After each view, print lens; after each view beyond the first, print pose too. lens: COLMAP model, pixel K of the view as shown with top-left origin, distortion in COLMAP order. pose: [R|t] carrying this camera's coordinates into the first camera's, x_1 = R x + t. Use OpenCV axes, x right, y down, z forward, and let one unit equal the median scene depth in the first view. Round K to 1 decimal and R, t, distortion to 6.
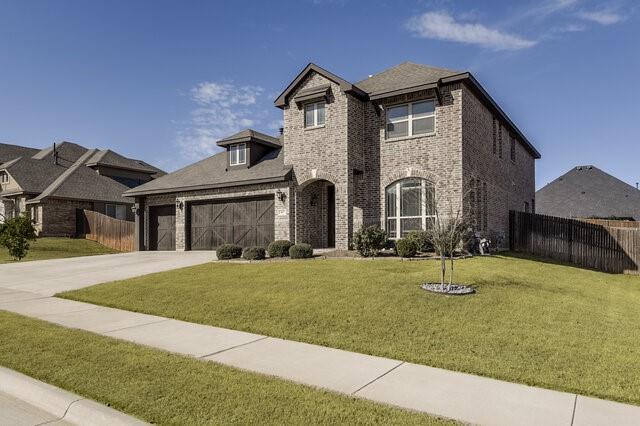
lens RADIAL K [[434.4, 0, 319.2], [0, 434.4, 214.8], [0, 0, 1]] dist [0.001916, 0.000131]
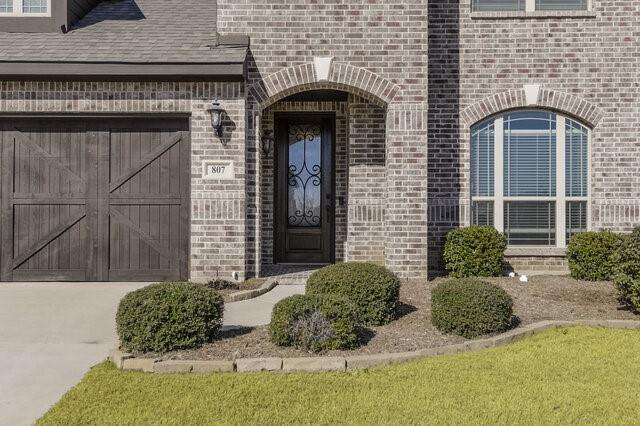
lens RADIAL K [[612.1, 0, 320.4], [0, 612.1, 214.2], [0, 0, 1]] dist [0.047956, 0.000000]
pose [[0.844516, 0.024013, 0.534992, -0.284834], [-0.041734, 0.998907, 0.021045, 0.016158], [-0.533902, -0.040101, 0.844595, 0.565250]]
